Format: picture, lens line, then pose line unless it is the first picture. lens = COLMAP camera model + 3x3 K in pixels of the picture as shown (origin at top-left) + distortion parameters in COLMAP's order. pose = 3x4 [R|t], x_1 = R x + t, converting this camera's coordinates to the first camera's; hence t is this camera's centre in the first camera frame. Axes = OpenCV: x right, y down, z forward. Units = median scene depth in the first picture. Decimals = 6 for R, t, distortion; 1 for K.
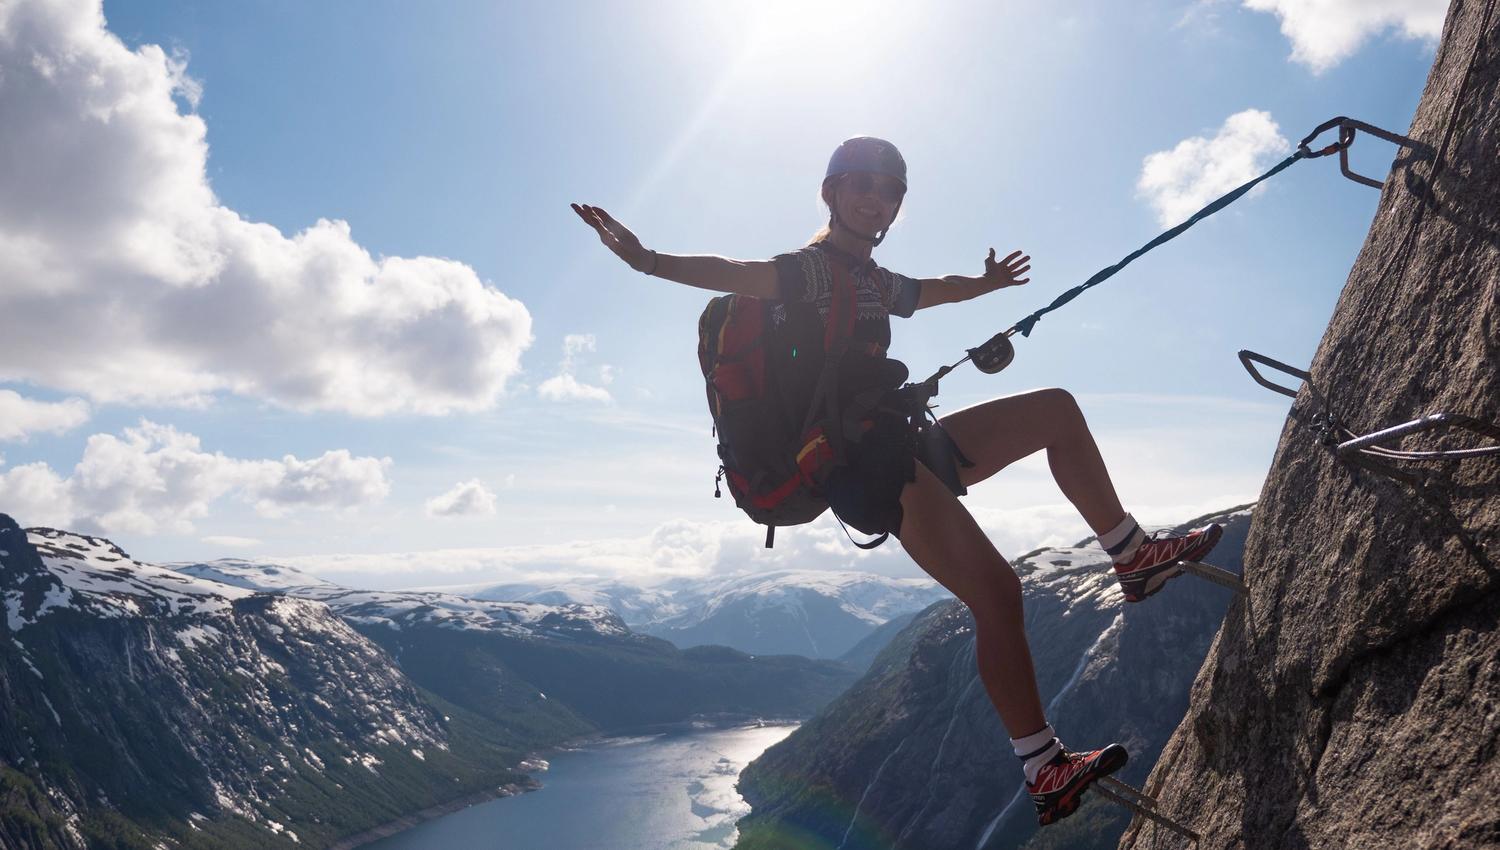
lens RADIAL K [[1238.5, 0, 750.0], [0, 1238.5, 425.0], [0, 0, 1]] dist [-0.046655, 0.002415]
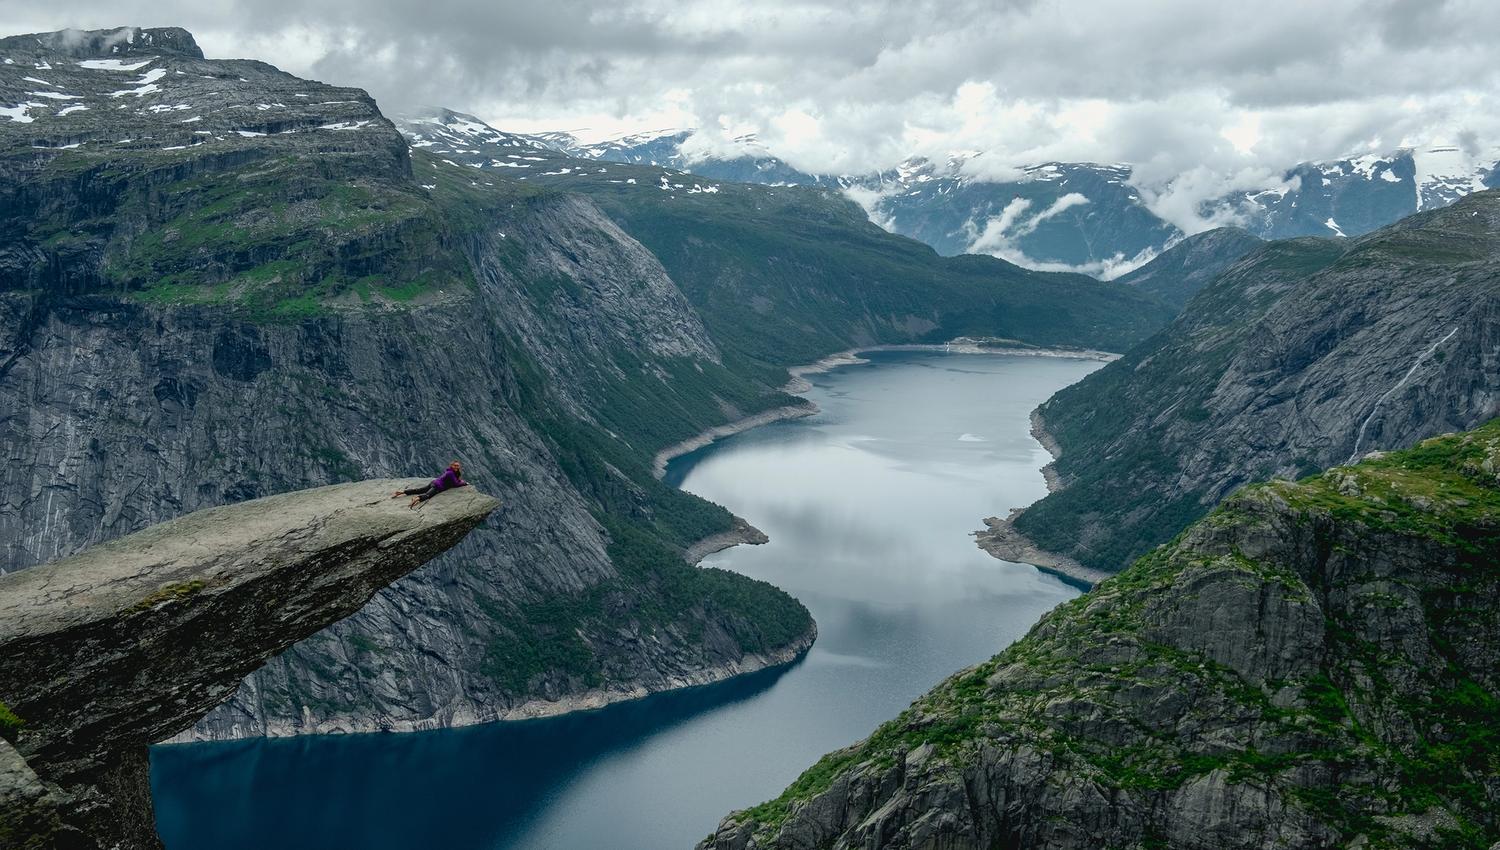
lens RADIAL K [[1976.1, 0, 621.6], [0, 1976.1, 517.5], [0, 0, 1]] dist [-0.033796, 0.028371]
pose [[0.985642, 0.100463, -0.135706, -0.113529], [-0.046908, 0.935015, 0.351492, -0.172894], [0.162199, -0.340080, 0.926303, -0.507380]]
